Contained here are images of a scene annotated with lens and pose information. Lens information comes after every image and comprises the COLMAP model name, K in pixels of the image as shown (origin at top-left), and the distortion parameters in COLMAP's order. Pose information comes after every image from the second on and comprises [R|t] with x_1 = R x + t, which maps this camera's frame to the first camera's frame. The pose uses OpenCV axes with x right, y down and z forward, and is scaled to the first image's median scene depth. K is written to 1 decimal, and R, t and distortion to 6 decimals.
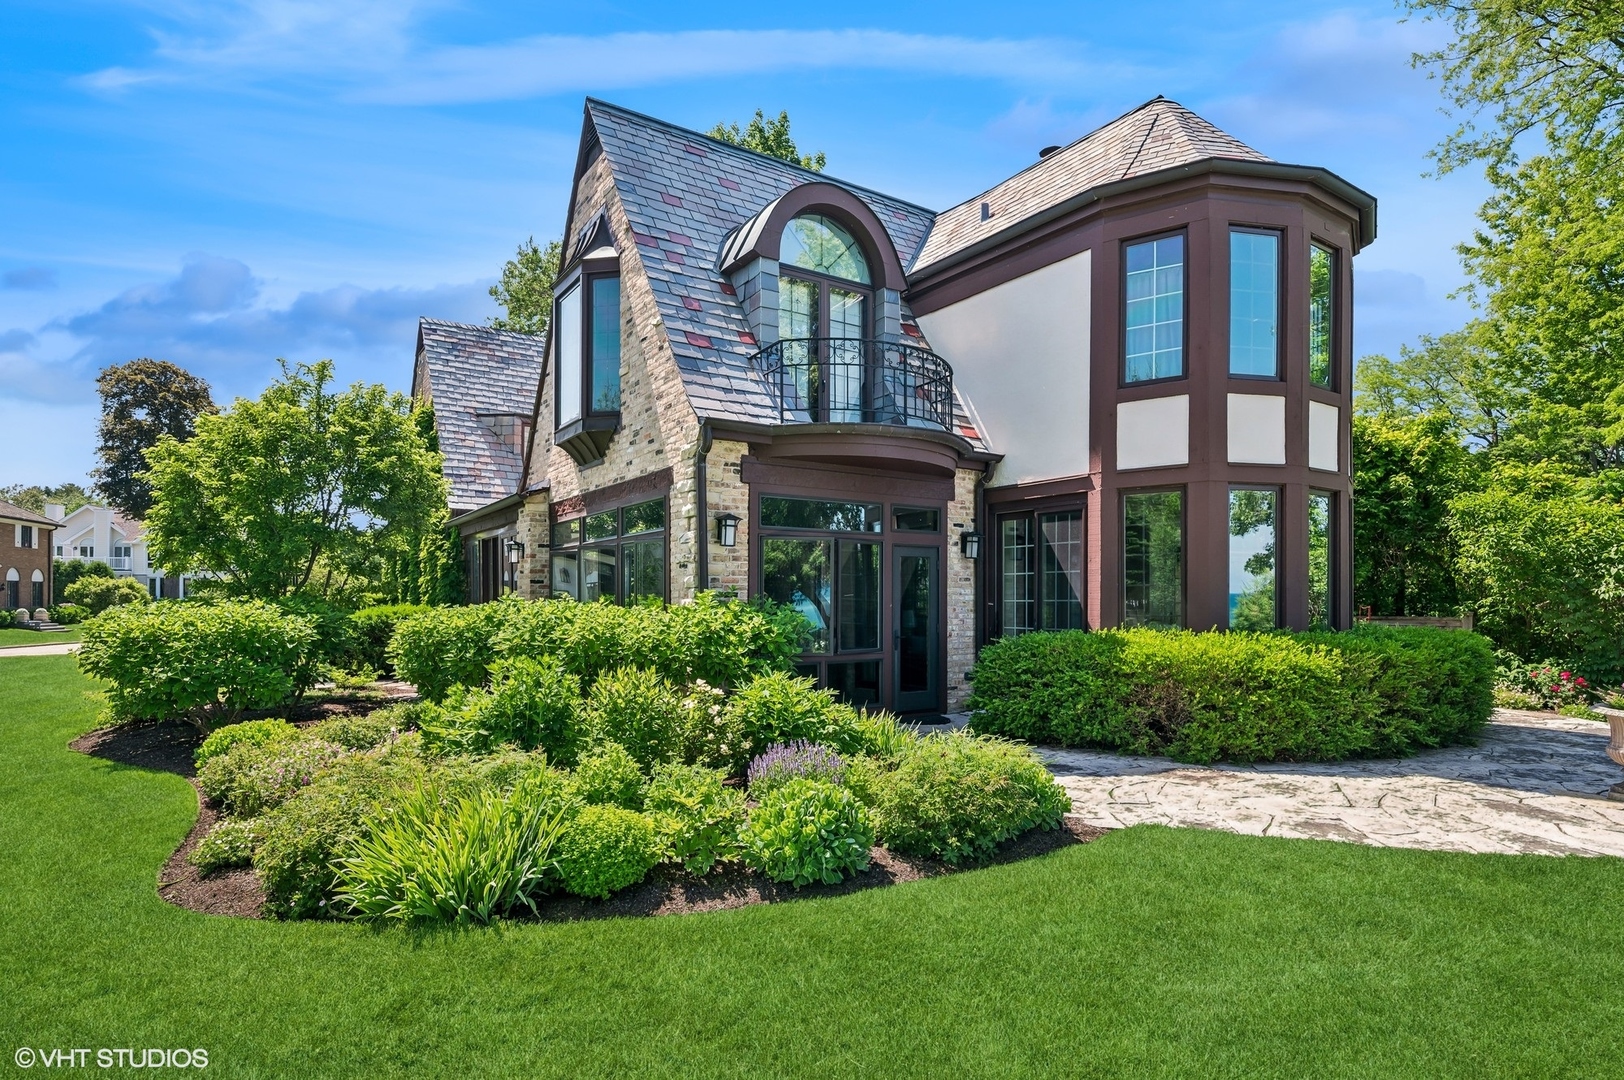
lens RADIAL K [[850.0, 0, 803.0], [0, 850.0, 595.2], [0, 0, 1]] dist [0.001813, -0.000265]
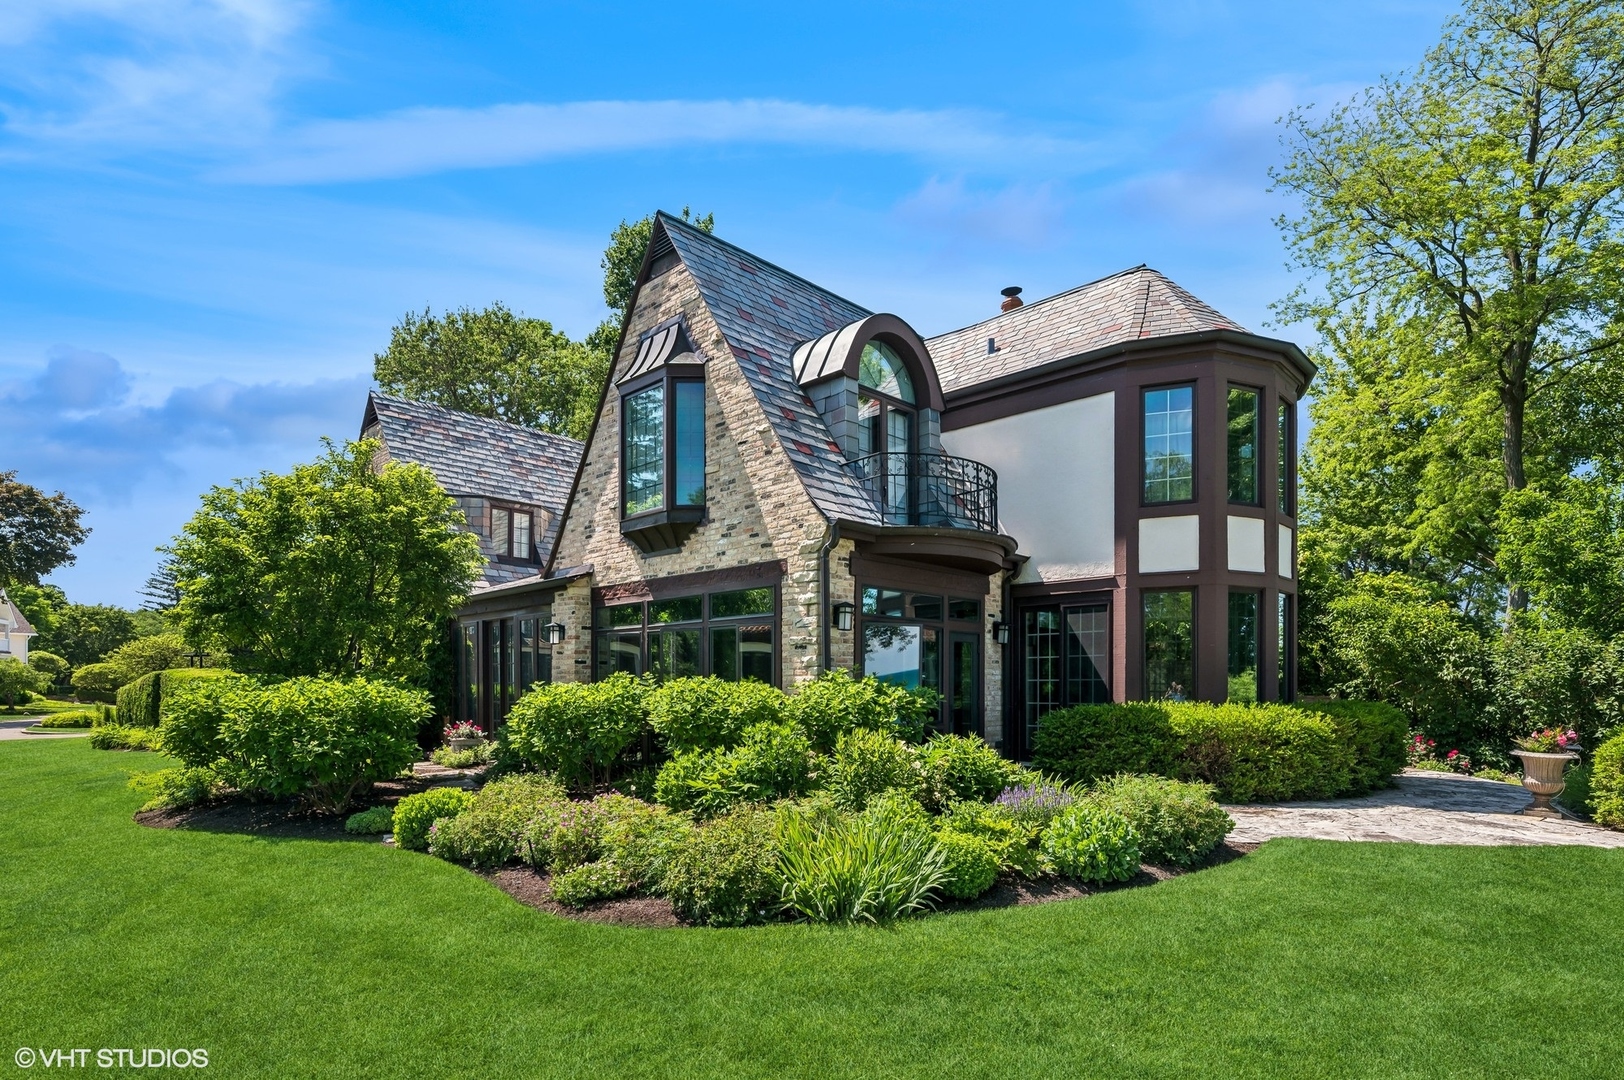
lens RADIAL K [[850.0, 0, 800.1], [0, 850.0, 680.8], [0, 0, 1]] dist [0.001813, -0.000265]
pose [[0.979994, 0.002205, 0.199014, -0.335435], [-0.001675, 0.999995, -0.002830, 0.012207], [-0.199019, 0.002440, 0.979993, -0.100227]]
